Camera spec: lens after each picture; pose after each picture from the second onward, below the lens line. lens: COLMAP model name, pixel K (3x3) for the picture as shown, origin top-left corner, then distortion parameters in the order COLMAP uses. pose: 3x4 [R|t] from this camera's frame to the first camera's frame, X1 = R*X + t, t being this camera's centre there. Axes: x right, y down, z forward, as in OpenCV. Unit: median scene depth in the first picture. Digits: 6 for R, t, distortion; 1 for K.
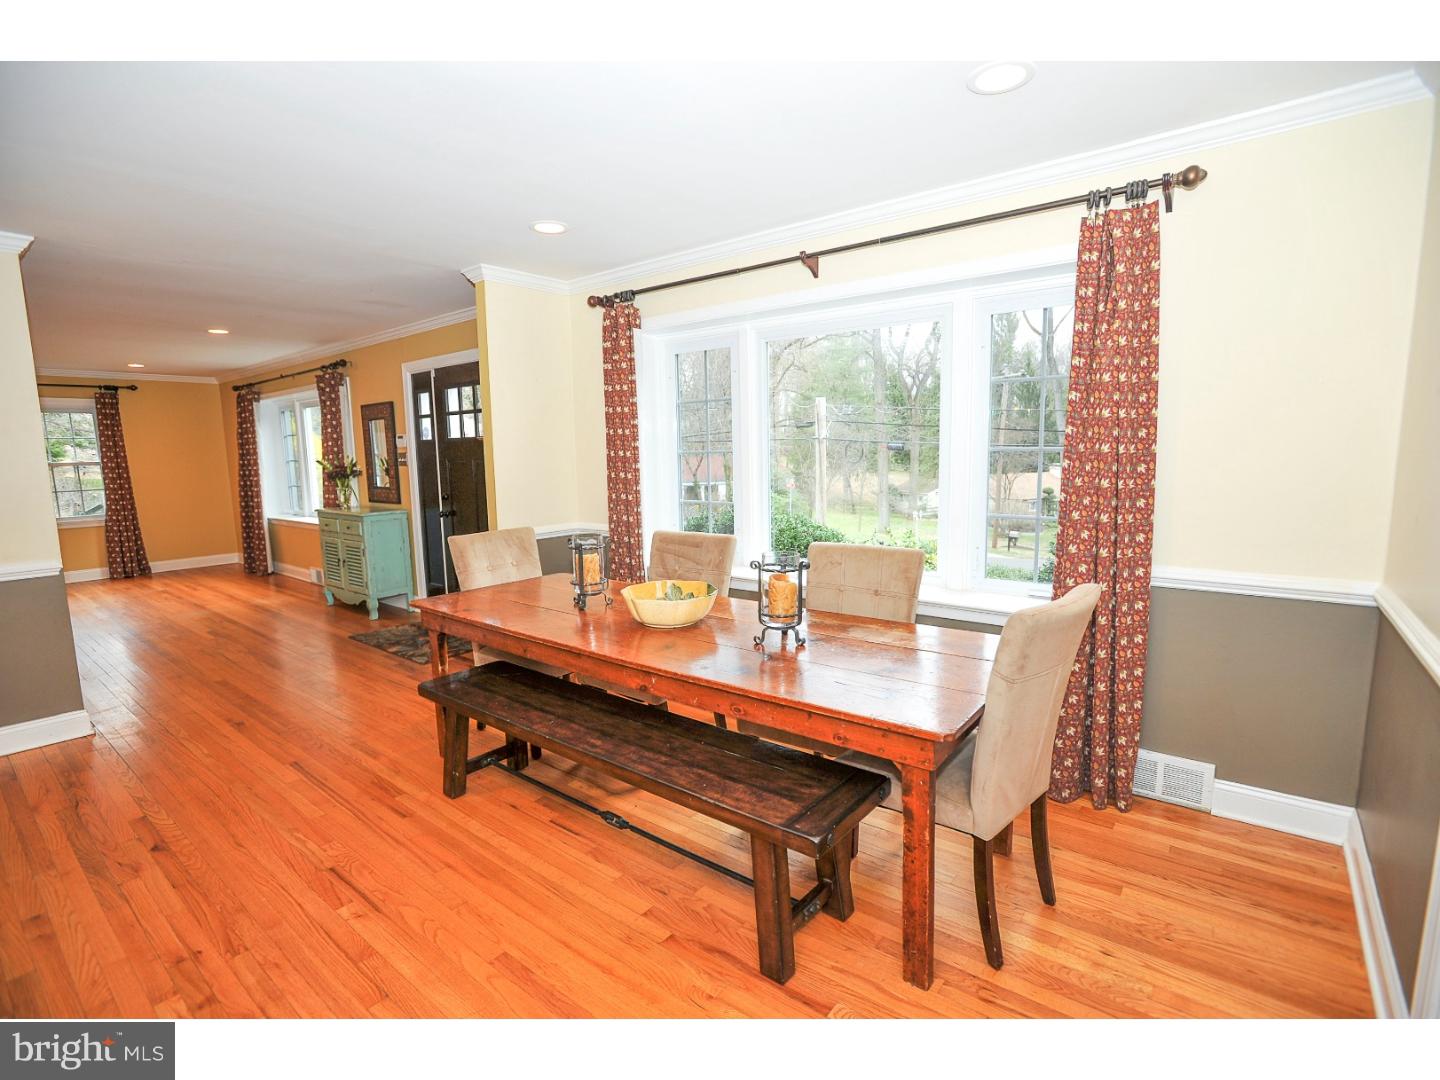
lens RADIAL K [[687.9, 0, 728.2], [0, 687.9, 538.3], [0, 0, 1]] dist [-0.055138, 0.020754]
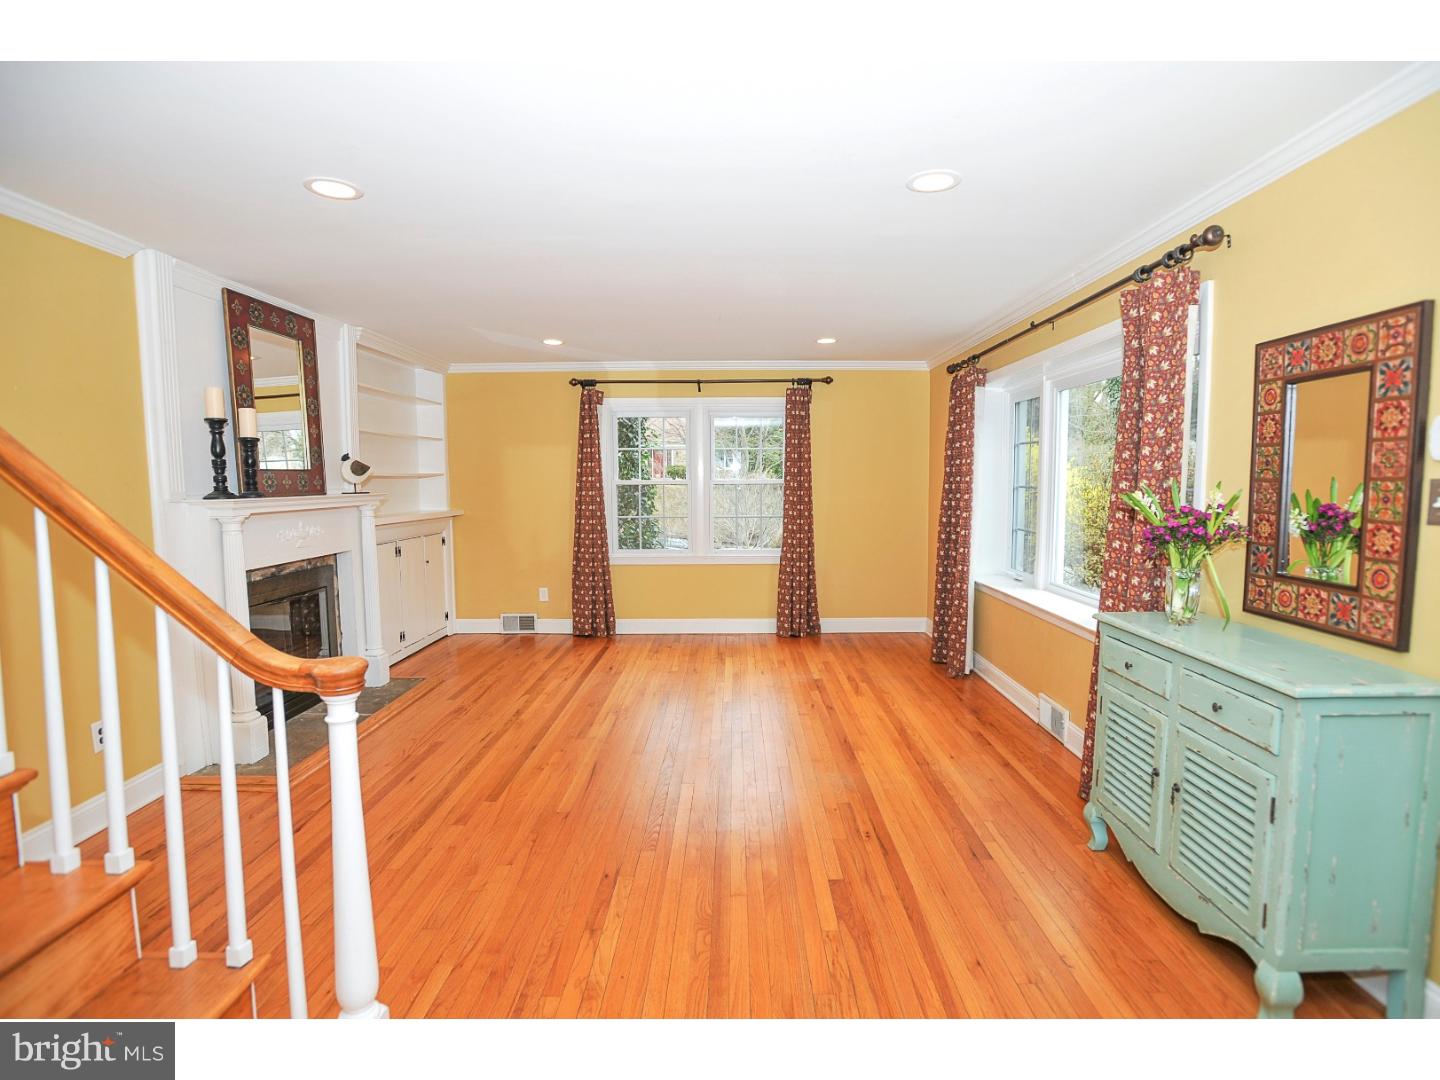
lens RADIAL K [[696.5, 0, 722.0], [0, 696.5, 539.1], [0, 0, 1]] dist [-0.062152, 0.024322]
pose [[0.595221, 0.085317, -0.799020, -0.339469], [-0.111770, 0.993472, 0.022818, -0.057098], [0.795751, 0.075724, 0.600871, 0.461900]]
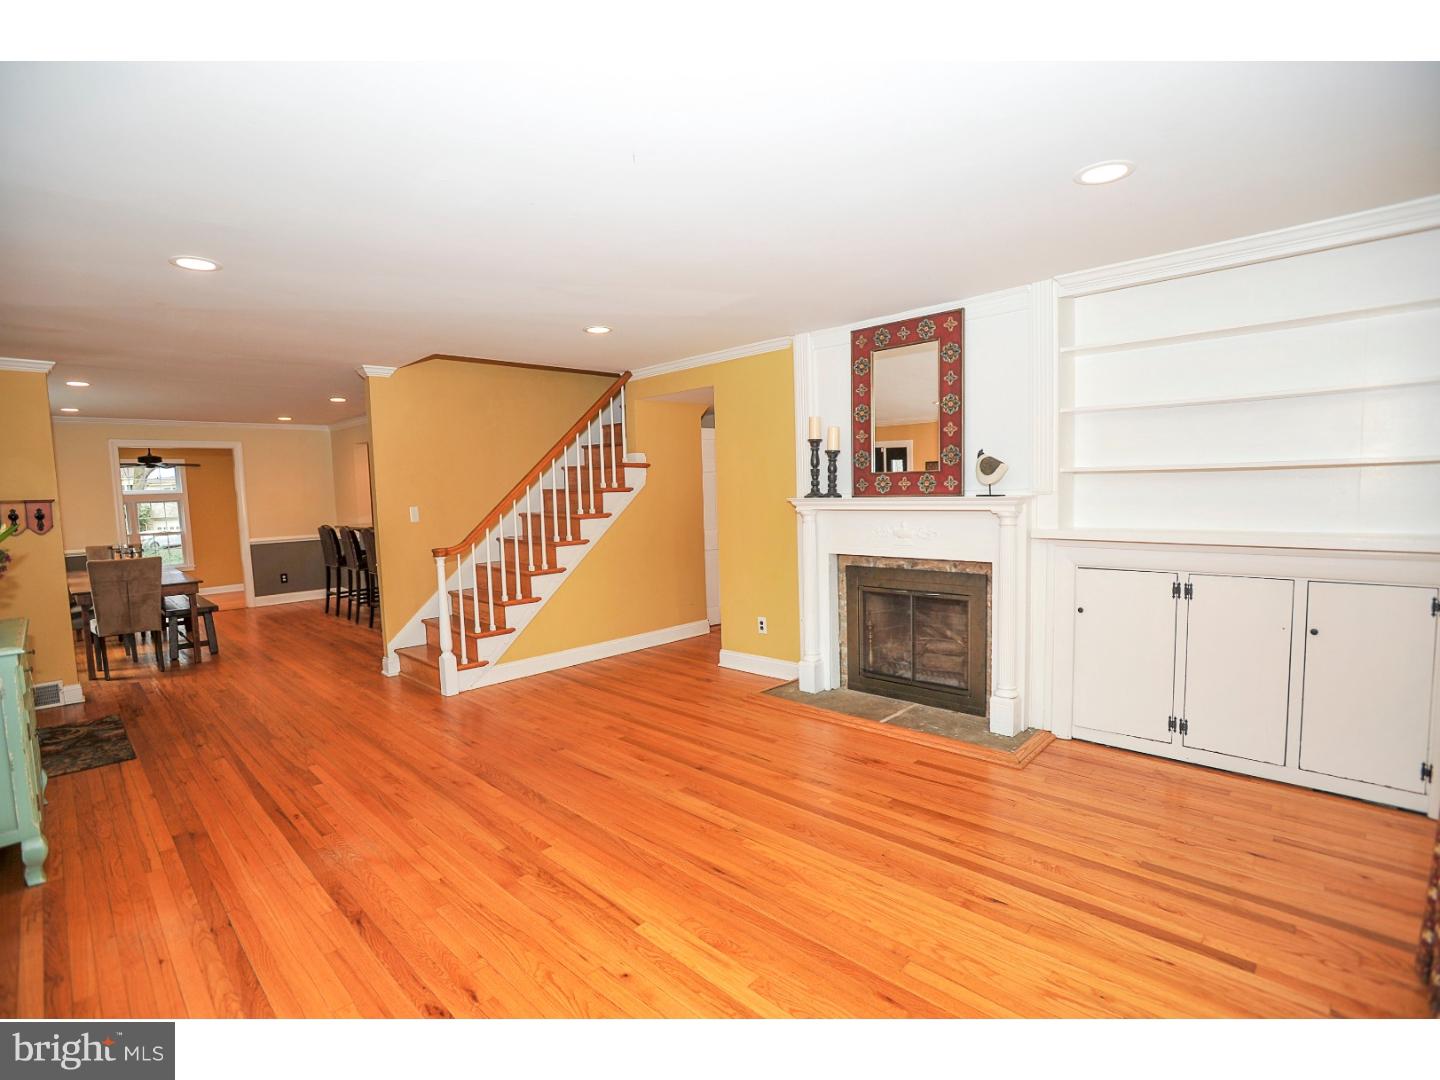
lens RADIAL K [[696.5, 0, 722.0], [0, 696.5, 539.1], [0, 0, 1]] dist [-0.062152, 0.024322]
pose [[-0.992814, 0.036247, 0.114044, -0.865955], [0.058623, 0.978153, 0.199450, -0.127958], [-0.104323, 0.204703, -0.973249, 1.076444]]
